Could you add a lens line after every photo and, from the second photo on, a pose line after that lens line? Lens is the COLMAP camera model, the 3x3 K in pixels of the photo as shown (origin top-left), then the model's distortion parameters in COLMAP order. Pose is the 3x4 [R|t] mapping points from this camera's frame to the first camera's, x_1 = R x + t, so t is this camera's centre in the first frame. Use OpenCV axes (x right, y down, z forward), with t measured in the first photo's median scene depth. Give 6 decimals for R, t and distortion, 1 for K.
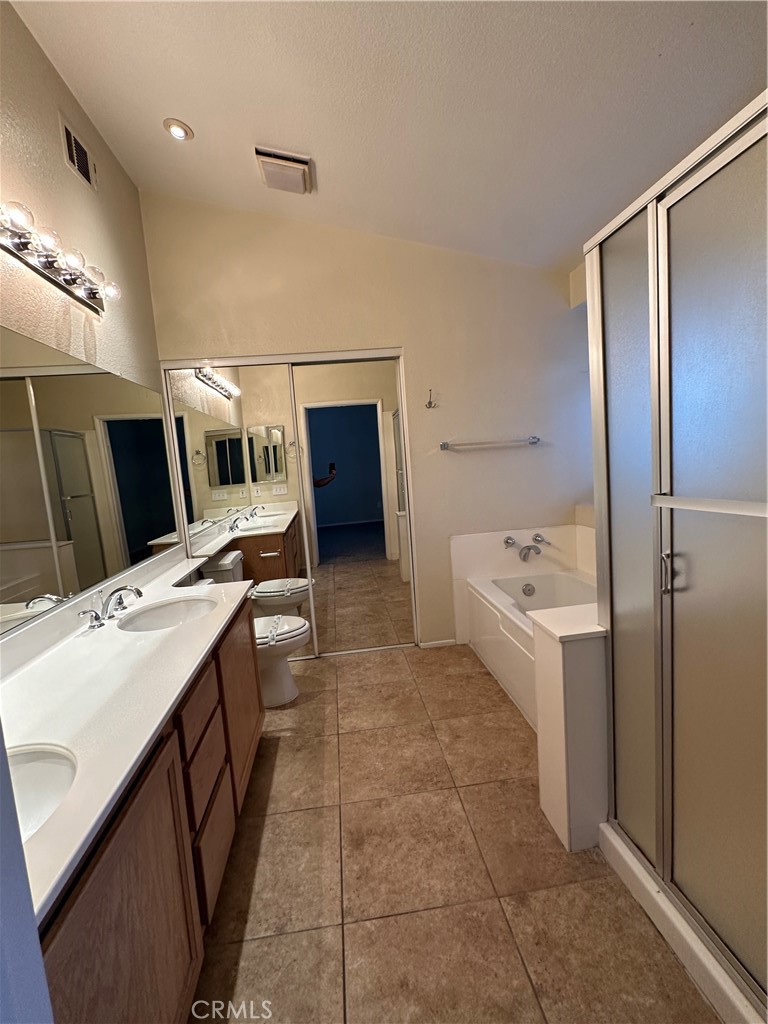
lens RADIAL K [[453.2, 0, 381.0], [0, 453.2, 509.5], [0, 0, 1]] dist [-0.001342, 0.000481]
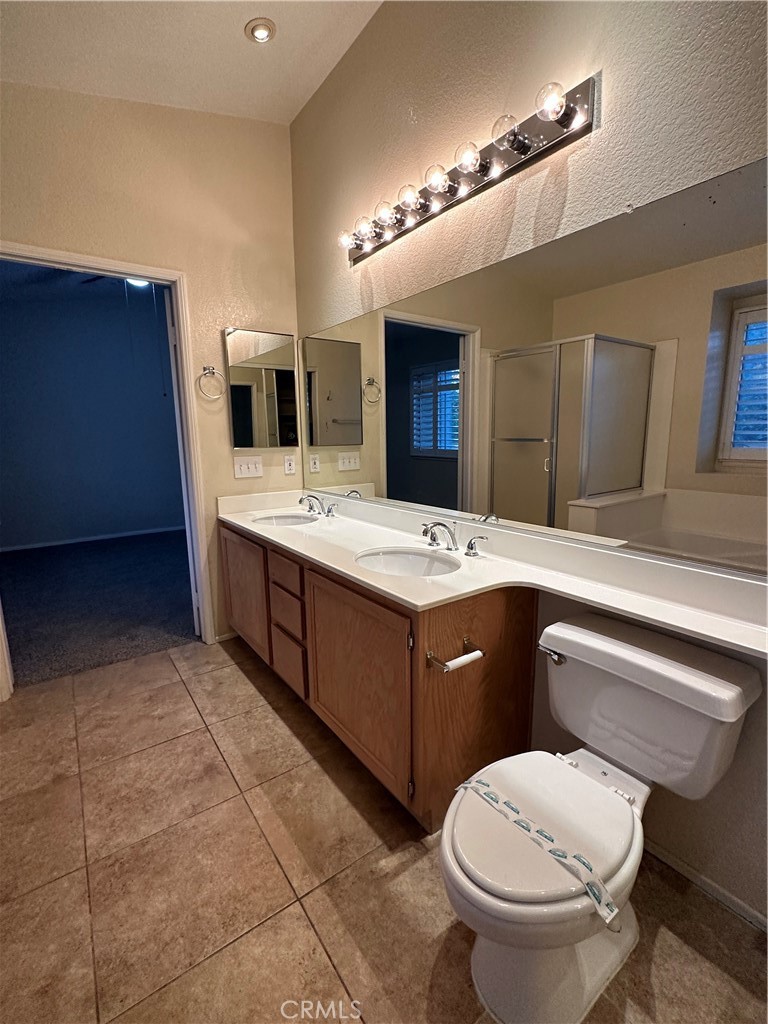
lens RADIAL K [[453.2, 0, 381.9], [0, 453.2, 511.9], [0, 0, 1]] dist [-0.001342, 0.000481]
pose [[-0.868051, 0.167983, -0.467193, -0.005823], [0.025737, 0.954980, 0.295551, -0.178346], [0.495808, 0.244529, -0.833295, 2.126431]]
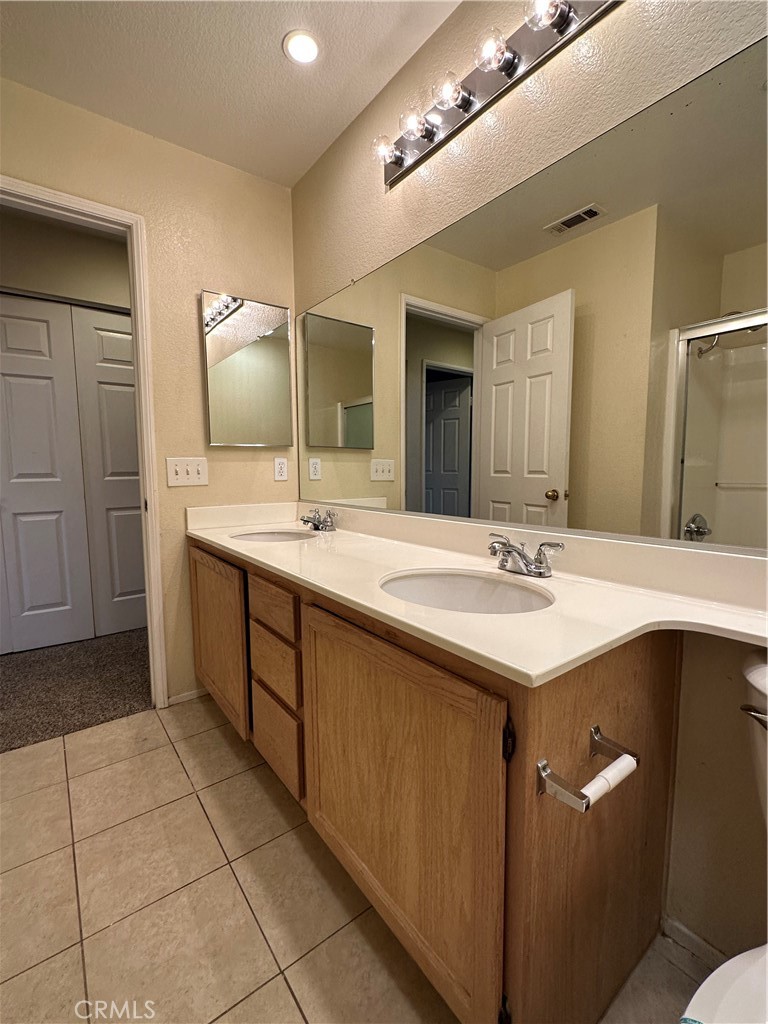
lens RADIAL K [[453.2, 0, 384.4], [0, 453.2, 511.3], [0, 0, 1]] dist [-0.001342, 0.000481]
pose [[-0.855544, 0.133334, -0.500267, -0.116156], [0.015116, 0.972290, 0.233290, -0.014023], [0.517510, 0.192028, -0.833852, 1.742971]]
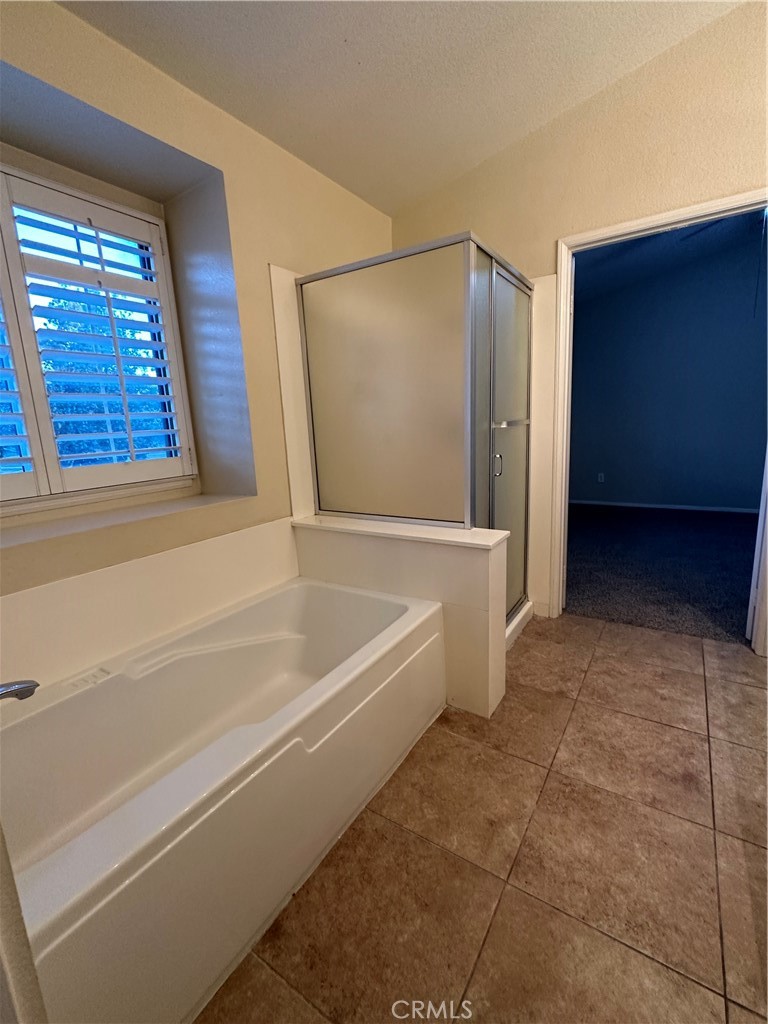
lens RADIAL K [[453.2, 0, 381.7], [0, 453.2, 510.8], [0, 0, 1]] dist [-0.001342, 0.000481]
pose [[-0.765054, -0.015212, 0.643786, -0.173445], [0.169819, 0.959567, 0.224481, -0.139622], [-0.621171, 0.281067, -0.731538, 2.105666]]
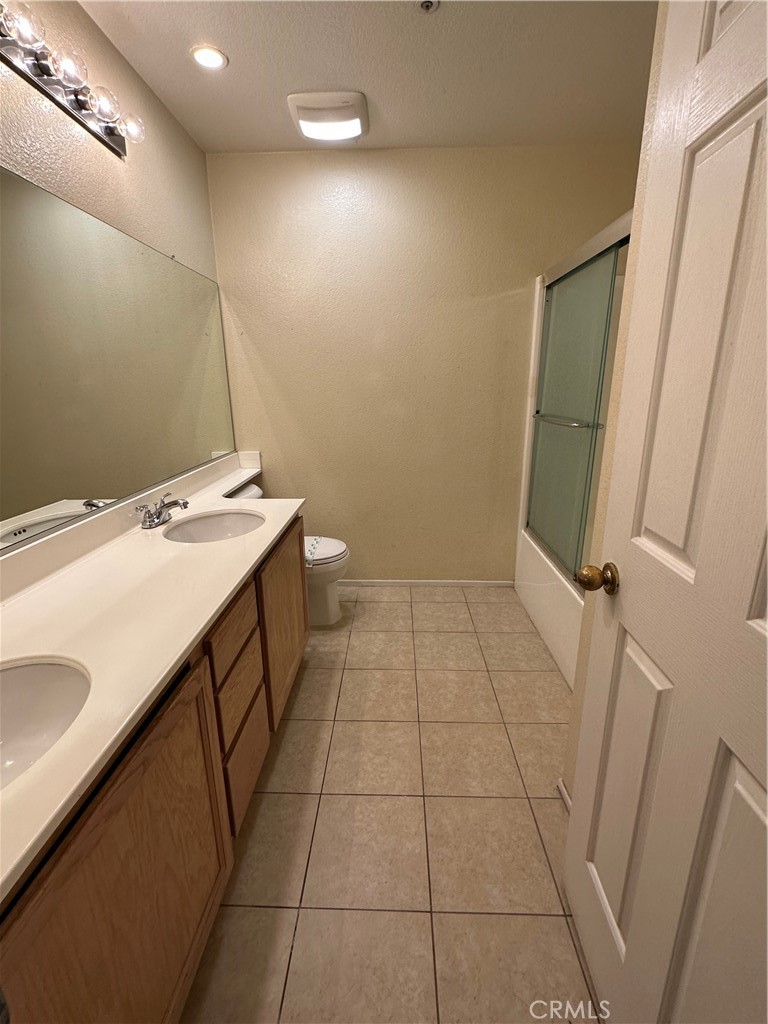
lens RADIAL K [[453.2, 0, 392.1], [0, 453.2, 506.1], [0, 0, 1]] dist [-0.001342, 0.000481]
pose [[0.989900, 0.100300, -0.100185, -0.004582], [-0.081970, 0.981549, 0.172752, -0.004351], [0.115663, -0.162795, 0.979857, 0.080470]]
